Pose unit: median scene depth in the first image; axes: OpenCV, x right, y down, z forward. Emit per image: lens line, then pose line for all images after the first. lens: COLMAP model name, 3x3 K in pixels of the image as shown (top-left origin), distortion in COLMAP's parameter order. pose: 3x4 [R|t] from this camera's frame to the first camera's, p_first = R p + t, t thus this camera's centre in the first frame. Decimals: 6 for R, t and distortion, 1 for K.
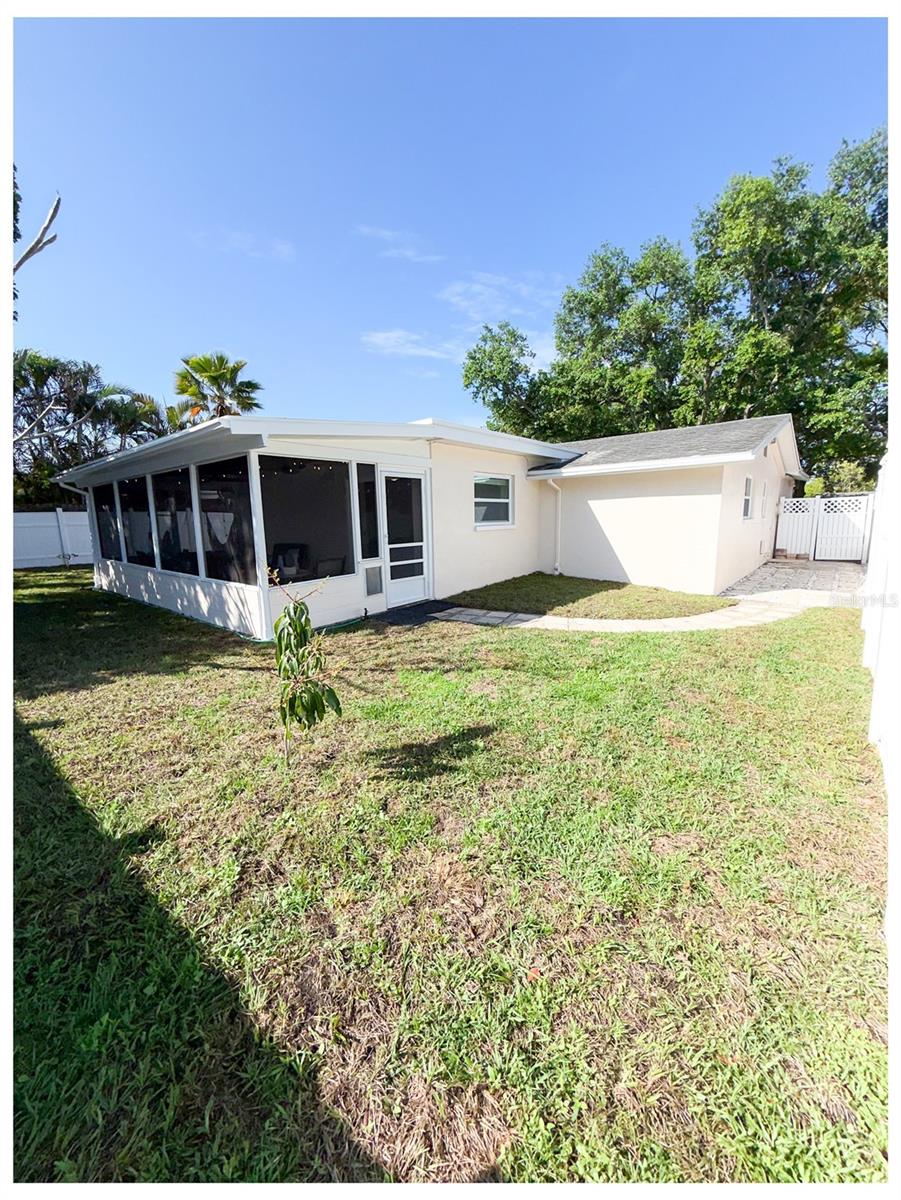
lens RADIAL K [[465.2, 0, 451.0], [0, 465.2, 597.5], [0, 0, 1]] dist [0.000990, -0.000314]
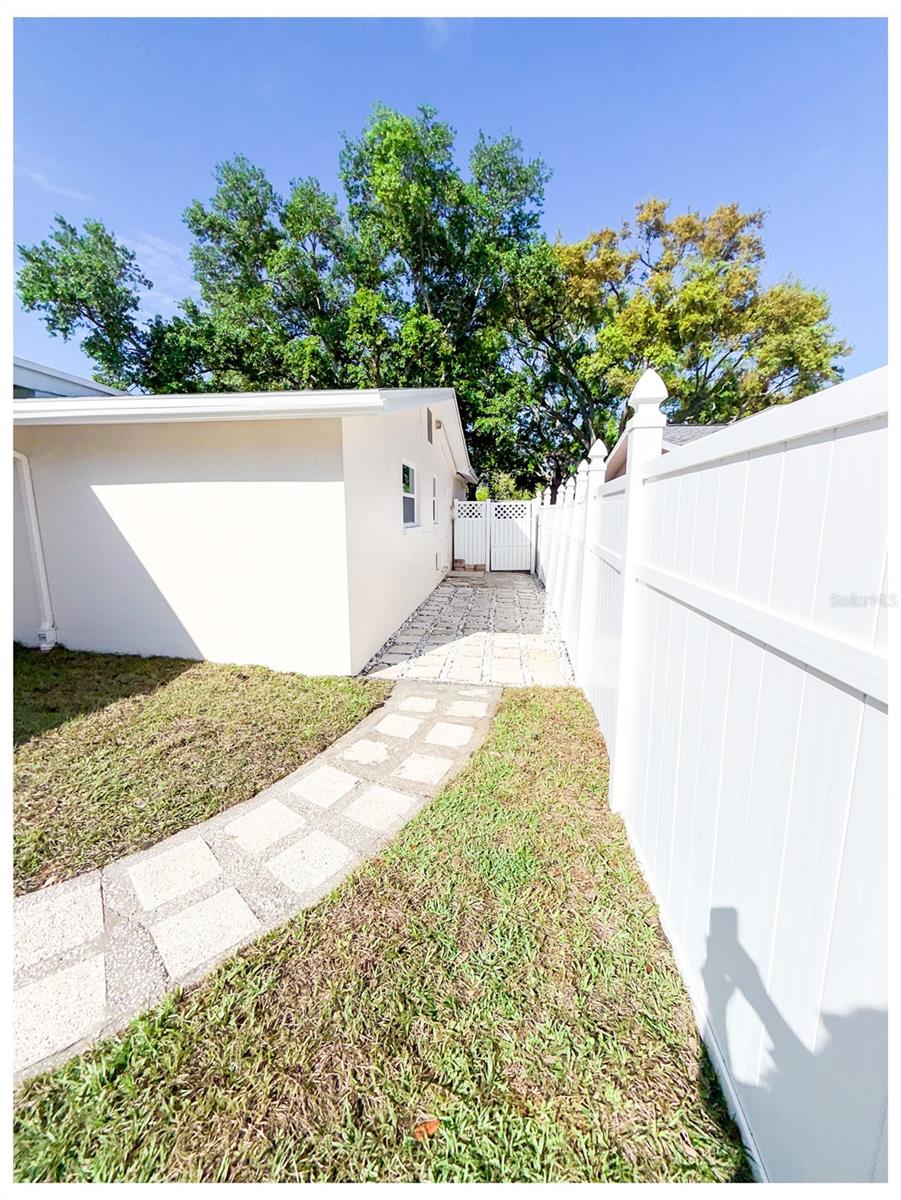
lens RADIAL K [[465.2, 0, 451.0], [0, 465.2, 597.5], [0, 0, 1]] dist [0.000990, -0.000314]
pose [[0.832335, -0.077163, 0.548876, 0.175702], [0.076692, 0.996770, 0.023830, -0.044811], [-0.548942, 0.022260, 0.835564, 0.233528]]
